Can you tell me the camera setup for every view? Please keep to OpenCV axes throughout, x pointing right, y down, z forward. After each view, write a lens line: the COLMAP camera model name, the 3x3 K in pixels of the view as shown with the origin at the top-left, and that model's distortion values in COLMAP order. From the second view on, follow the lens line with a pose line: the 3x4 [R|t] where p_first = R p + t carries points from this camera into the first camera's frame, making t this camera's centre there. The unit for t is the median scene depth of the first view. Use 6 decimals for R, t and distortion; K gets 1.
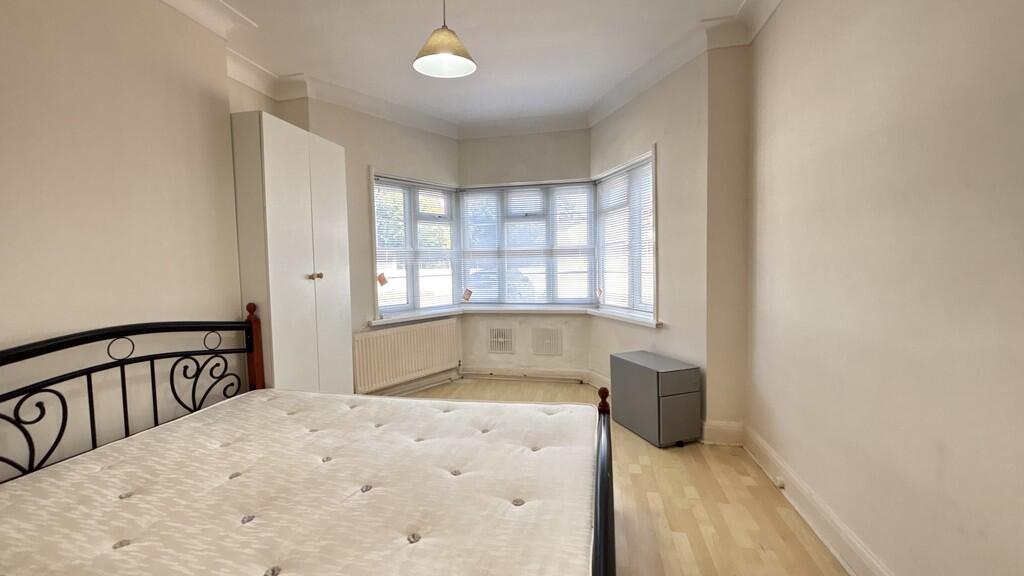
lens RADIAL K [[405.7, 0, 512.0], [0, 405.7, 288.0], [0, 0, 1]] dist [-0.000136, 0.000006]
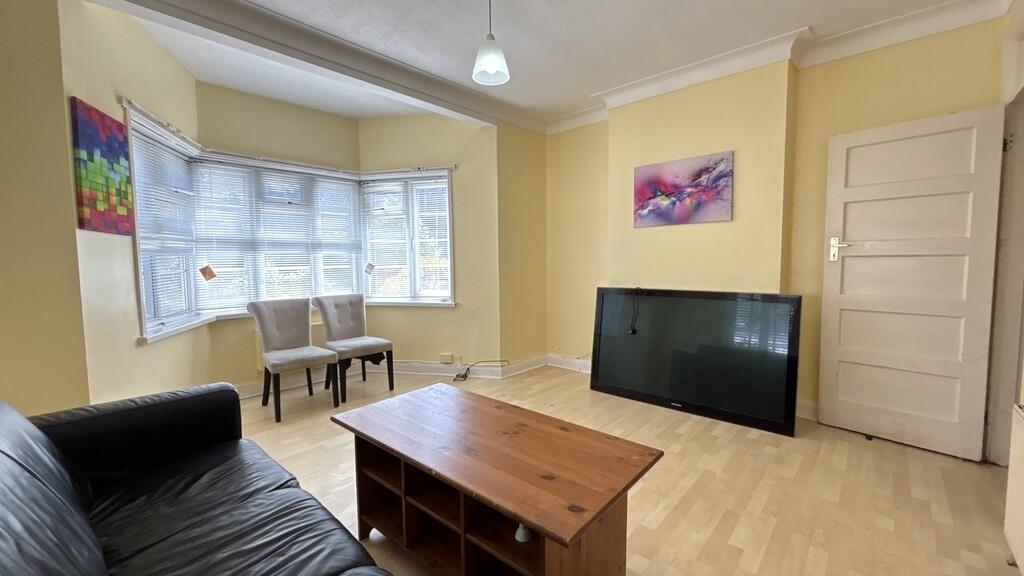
lens RADIAL K [[405.7, 0, 512.0], [0, 405.7, 288.0], [0, 0, 1]] dist [-0.000136, 0.000006]
pose [[0.504634, -0.044168, 0.862203, -0.487763], [0.040929, 0.998791, 0.027210, 0.003560], [-0.862362, 0.021558, 0.505832, 0.116015]]
